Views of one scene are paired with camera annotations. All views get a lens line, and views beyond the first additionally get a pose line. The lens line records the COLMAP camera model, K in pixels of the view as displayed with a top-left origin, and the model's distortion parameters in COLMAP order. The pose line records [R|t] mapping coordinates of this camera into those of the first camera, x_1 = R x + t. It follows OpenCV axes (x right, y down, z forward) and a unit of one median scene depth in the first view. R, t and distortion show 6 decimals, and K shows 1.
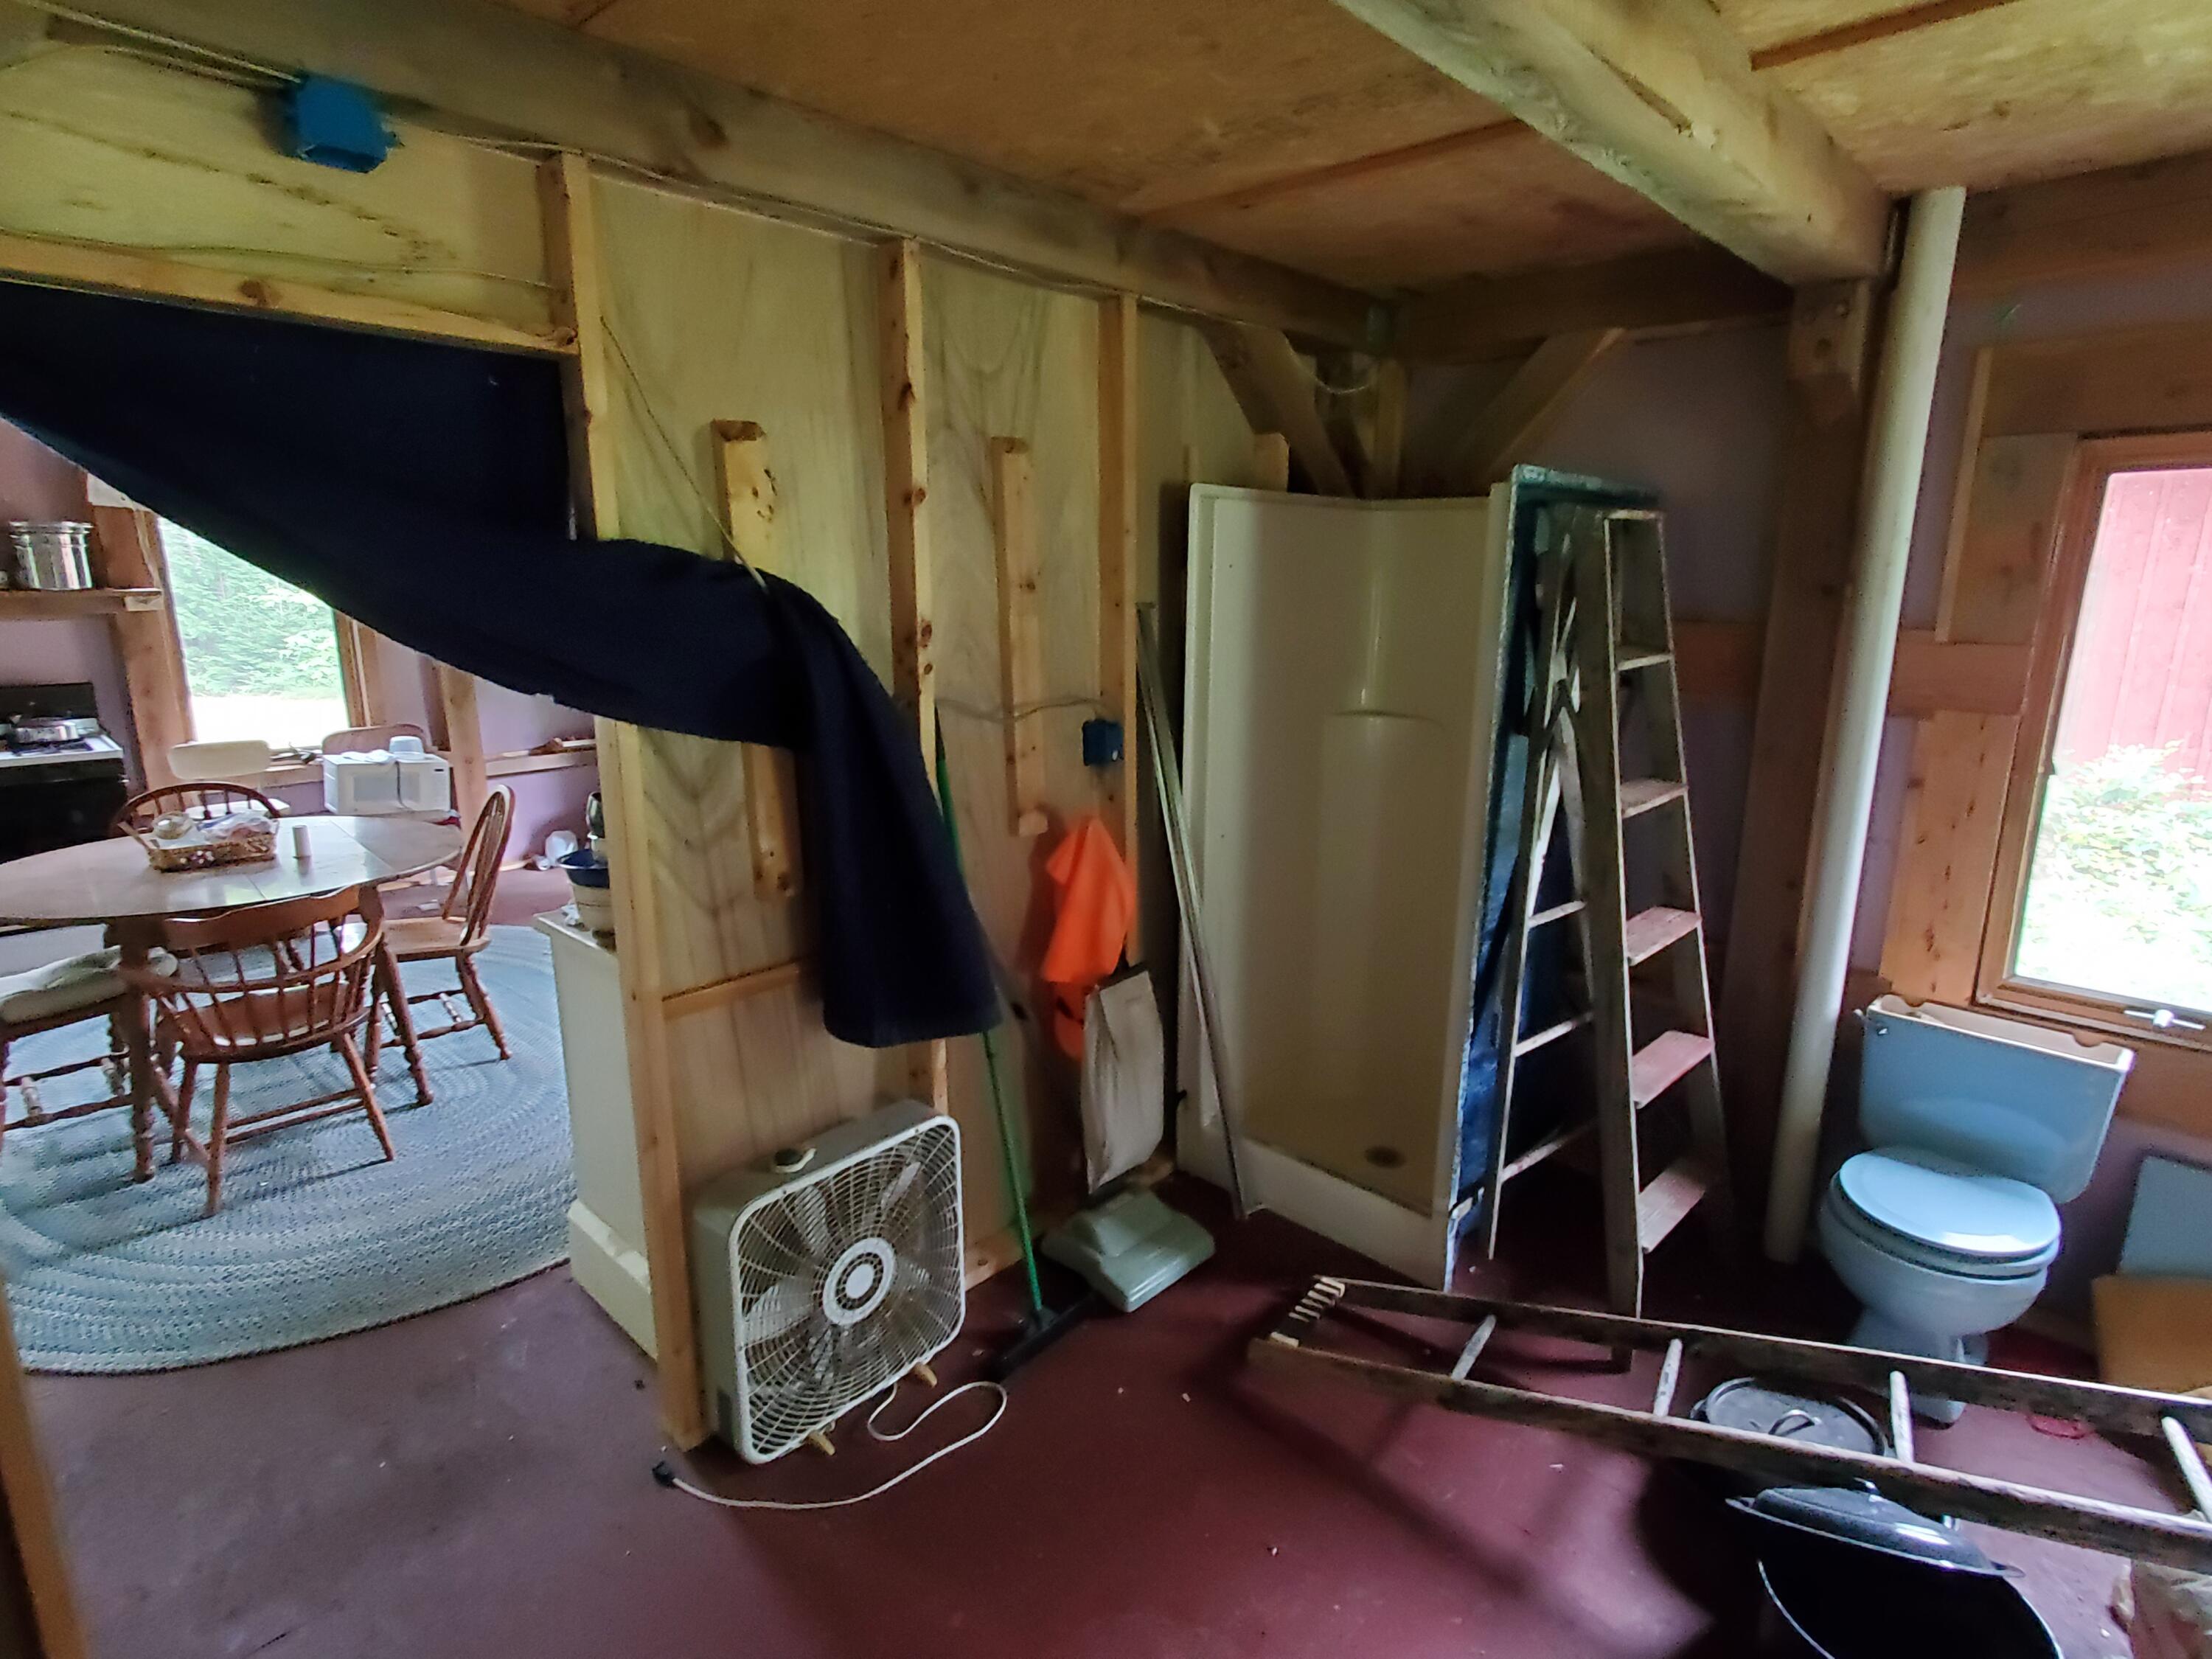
lens RADIAL K [[1144.5, 0, 1109.7], [0, 1144.5, 824.3], [0, 0, 1]] dist [0.000947, 0.009541]
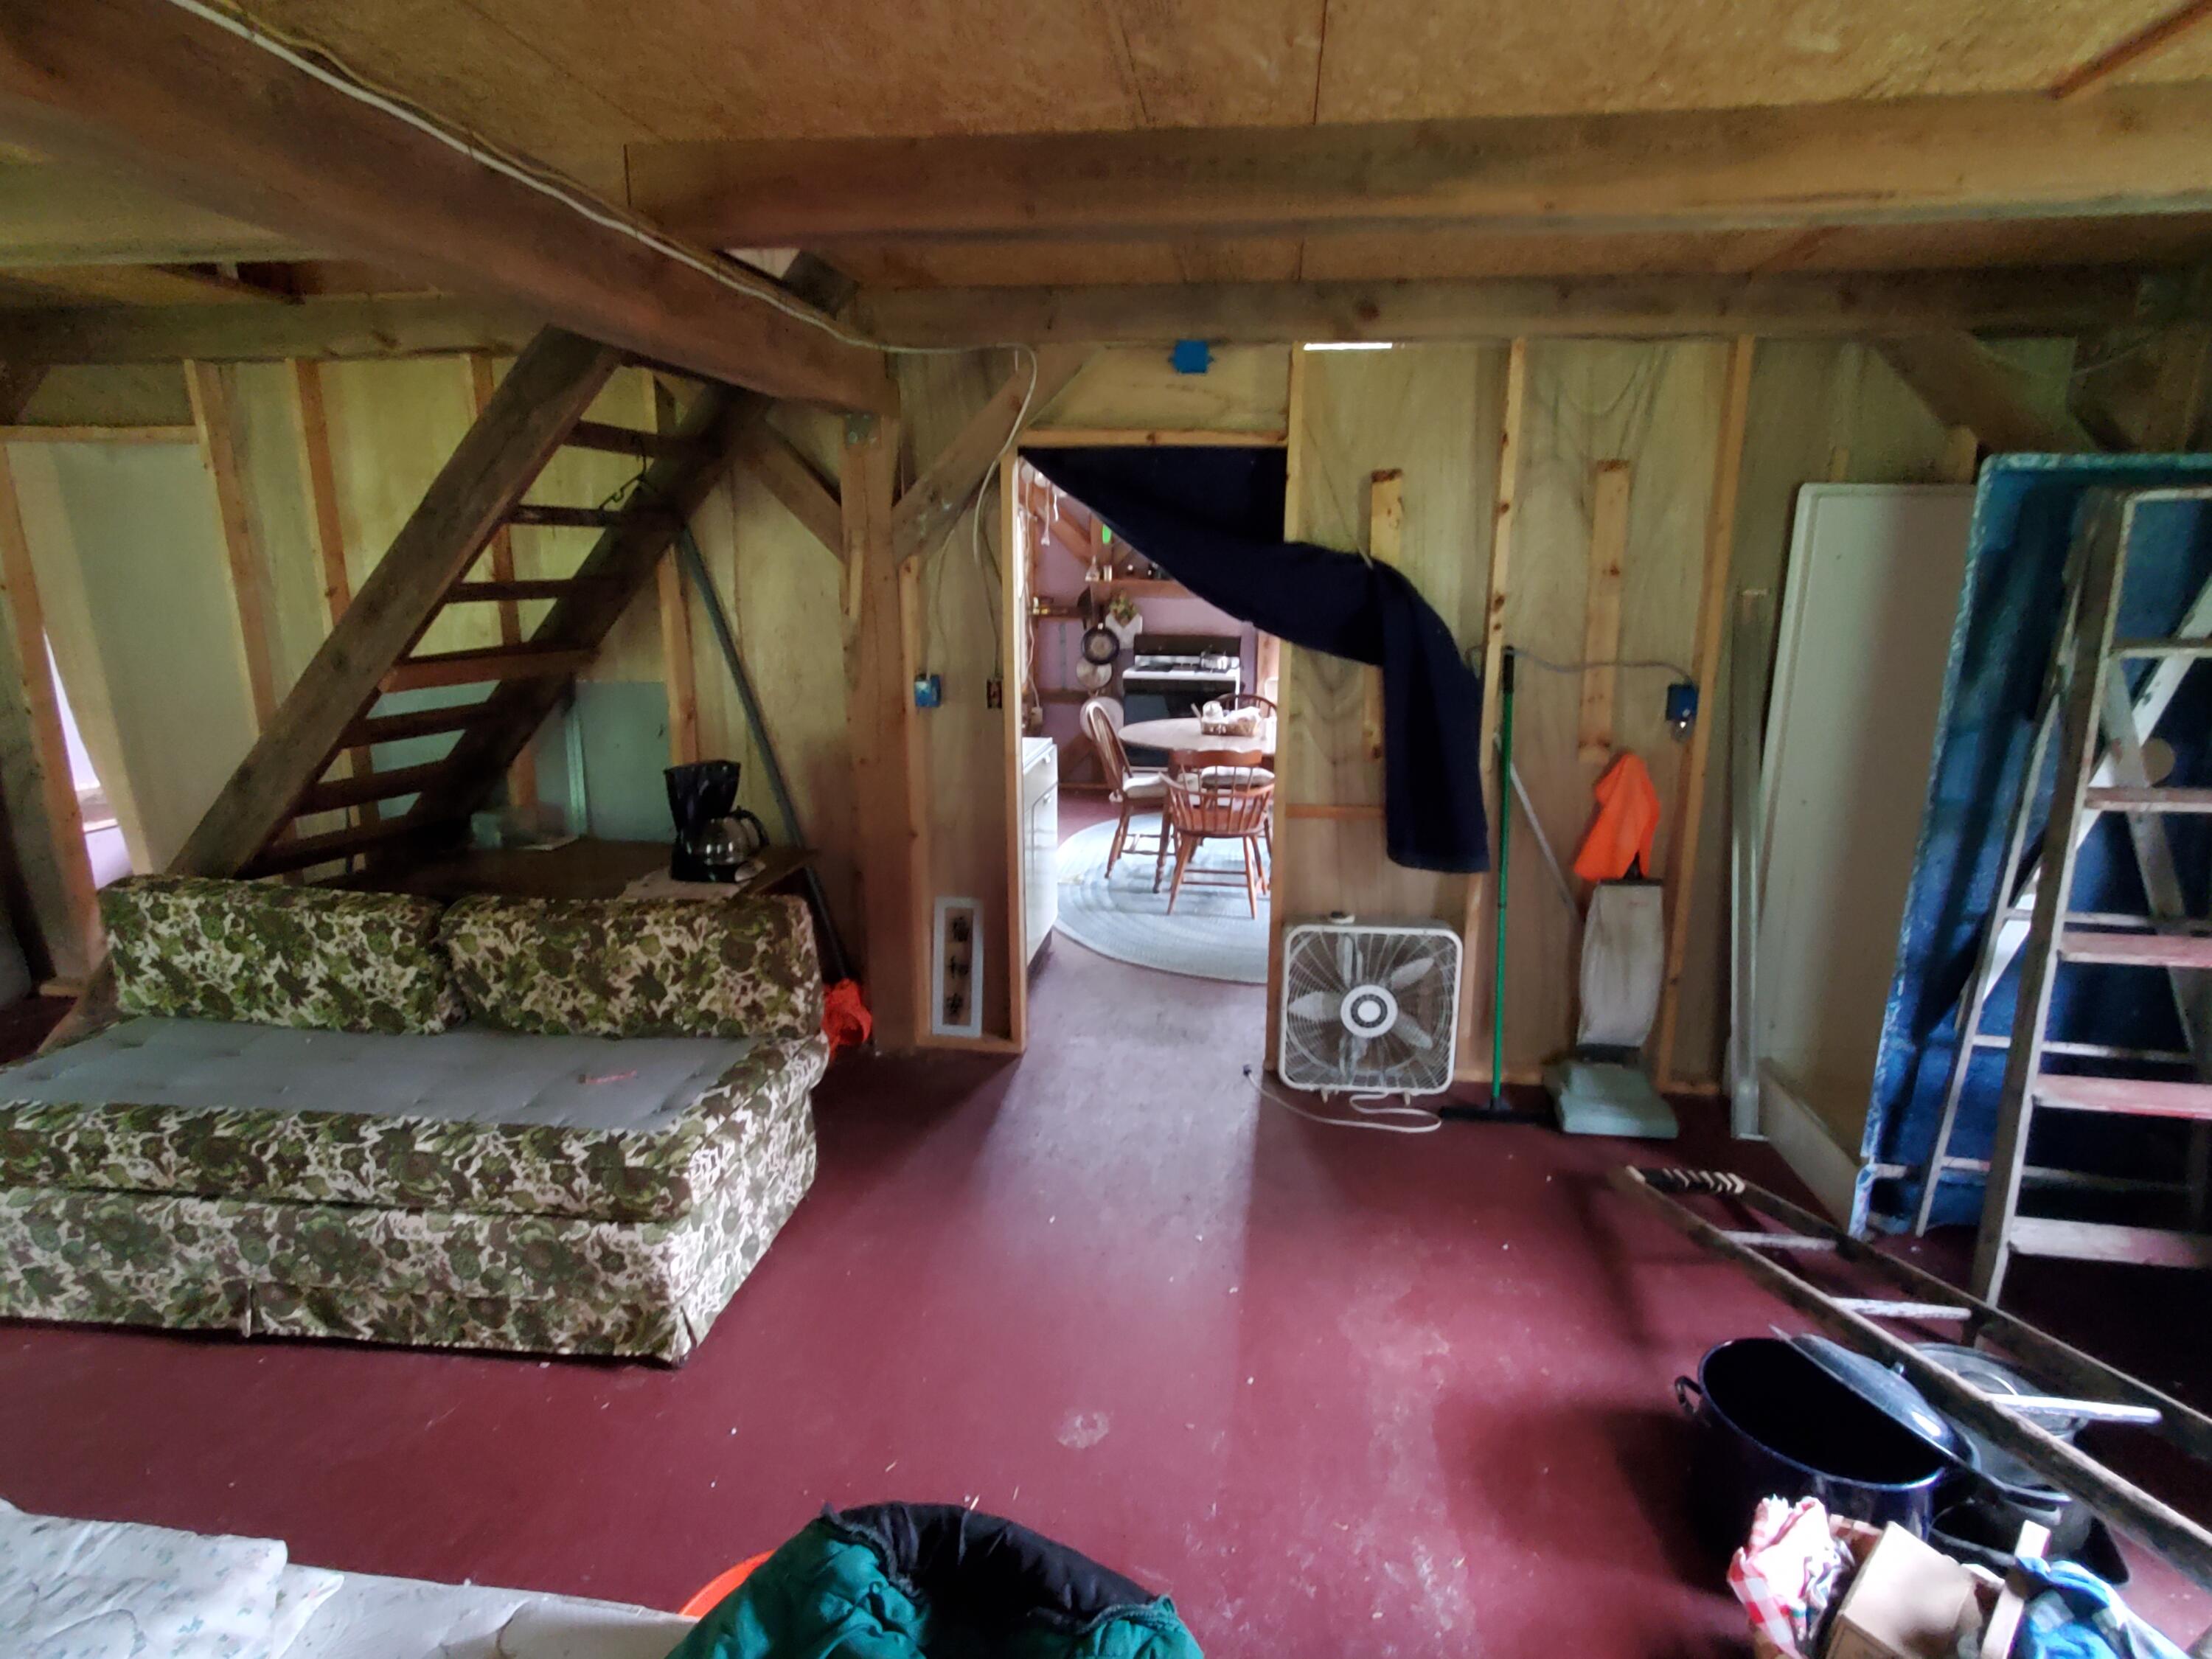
lens RADIAL K [[1144.5, 0, 1111.3], [0, 1144.5, 825.2], [0, 0, 1]] dist [0.000947, 0.009541]
pose [[0.586061, 0.178193, -0.790430, 0.762794], [-0.182627, 0.979466, 0.085401, 0.078460], [0.789417, 0.094303, 0.606570, -0.253782]]
